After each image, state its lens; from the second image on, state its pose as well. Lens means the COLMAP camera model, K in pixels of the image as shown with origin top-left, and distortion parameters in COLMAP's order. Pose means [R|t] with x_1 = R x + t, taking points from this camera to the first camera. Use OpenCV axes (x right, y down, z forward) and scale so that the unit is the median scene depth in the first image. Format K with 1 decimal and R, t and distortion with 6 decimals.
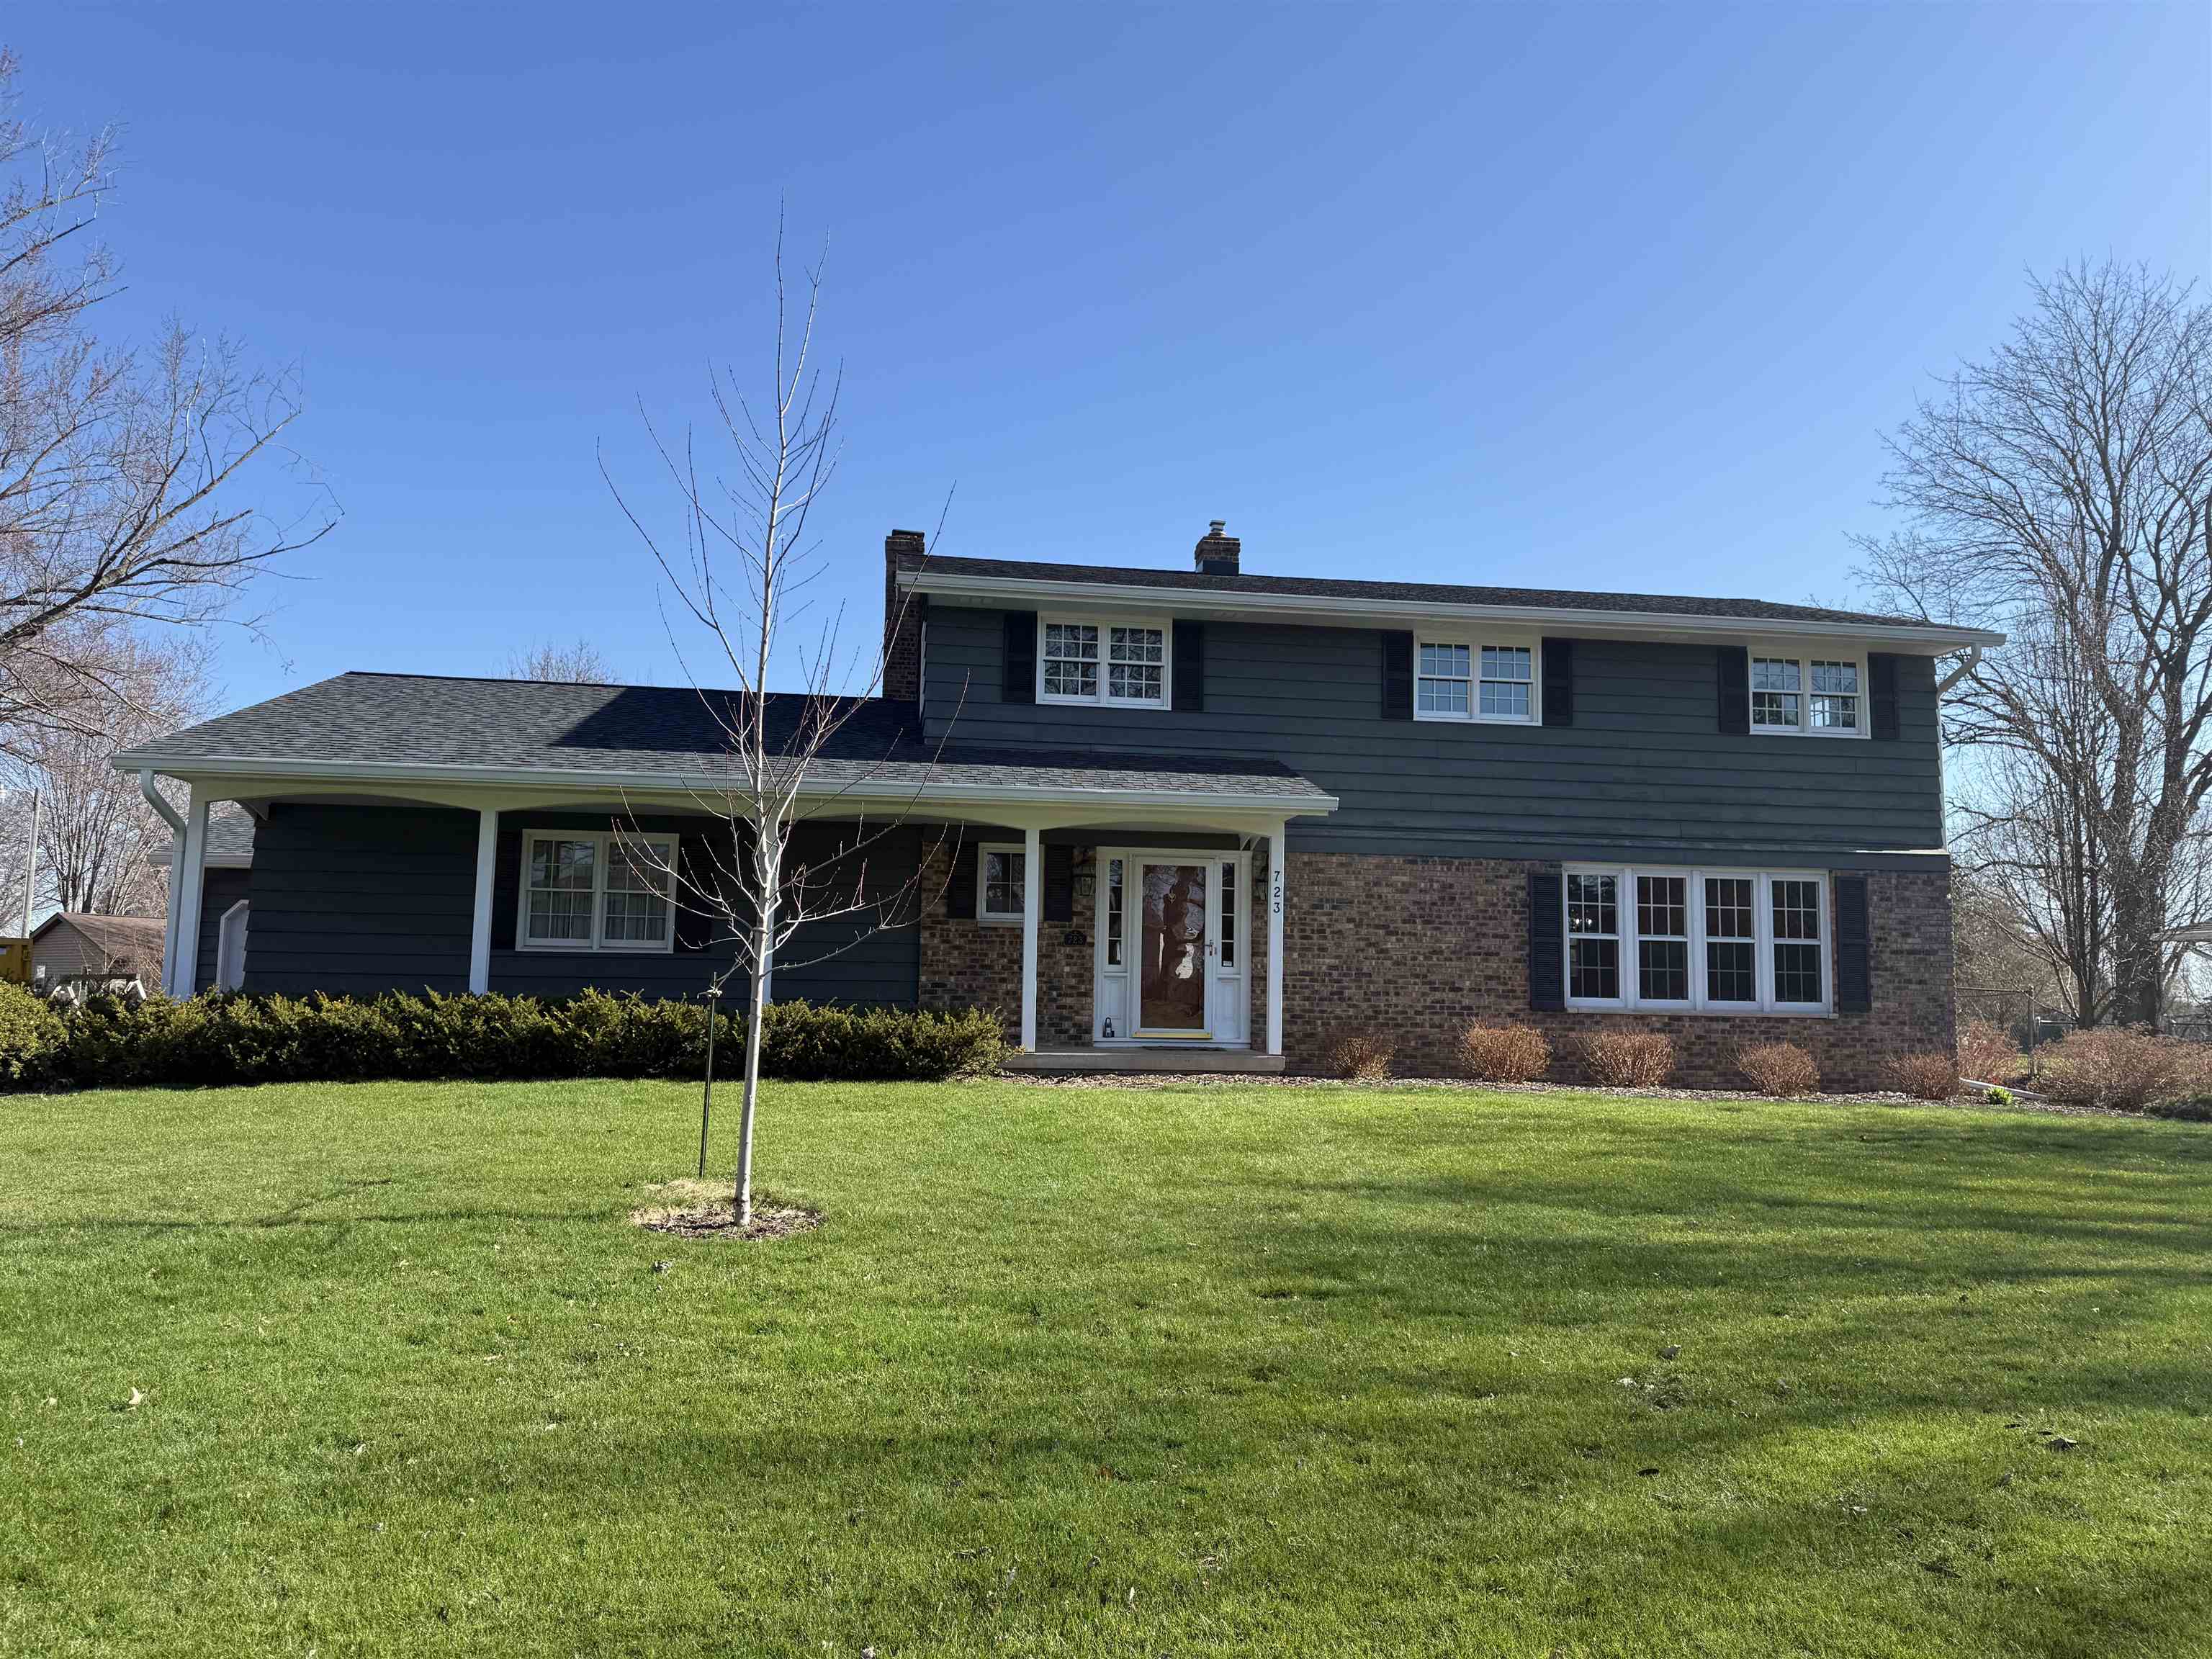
lens RADIAL K [[1626.6, 0, 1106.0], [0, 1626.6, 829.5], [0, 0, 1]] dist [0.206304, -0.320958]
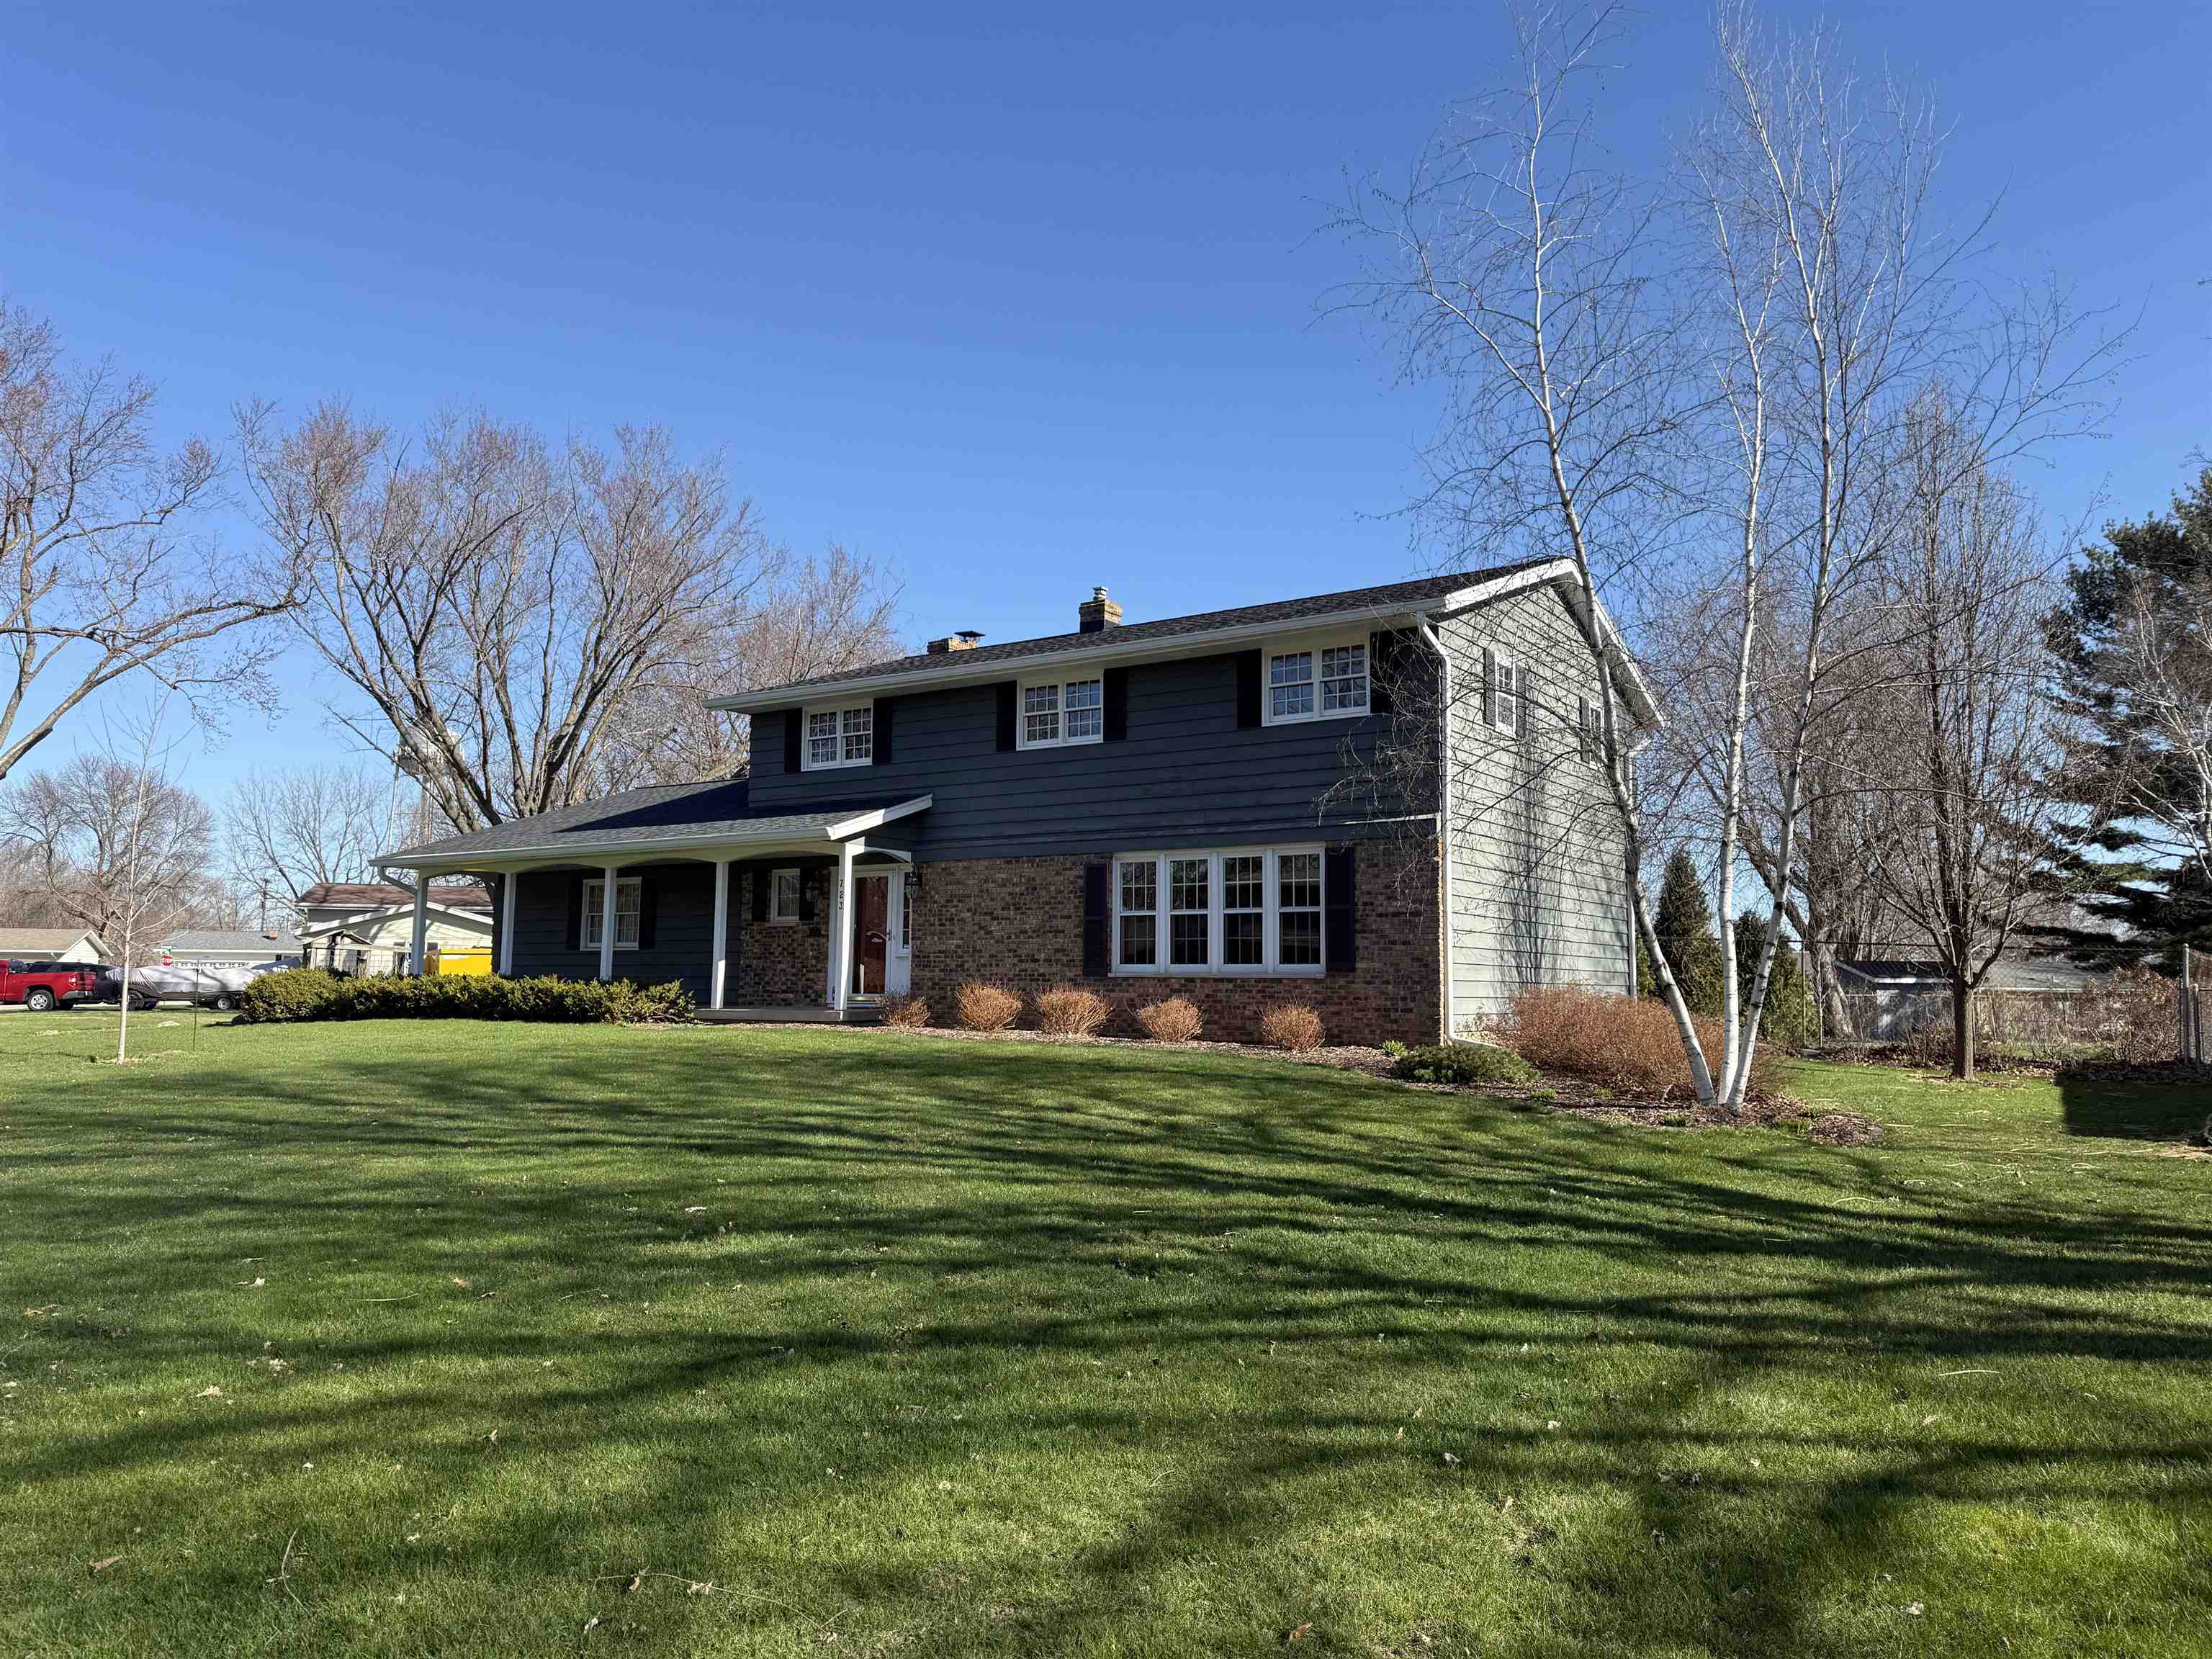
lens RADIAL K [[1551.0, 0, 1106.0], [0, 1551.0, 829.5], [0, 0, 1]] dist [0.169761, -0.271149]
pose [[0.713616, -0.077469, -0.696241, 1.056494], [0.078335, 0.996458, -0.030583, 0.036313], [0.696144, -0.032715, 0.717157, 0.176956]]
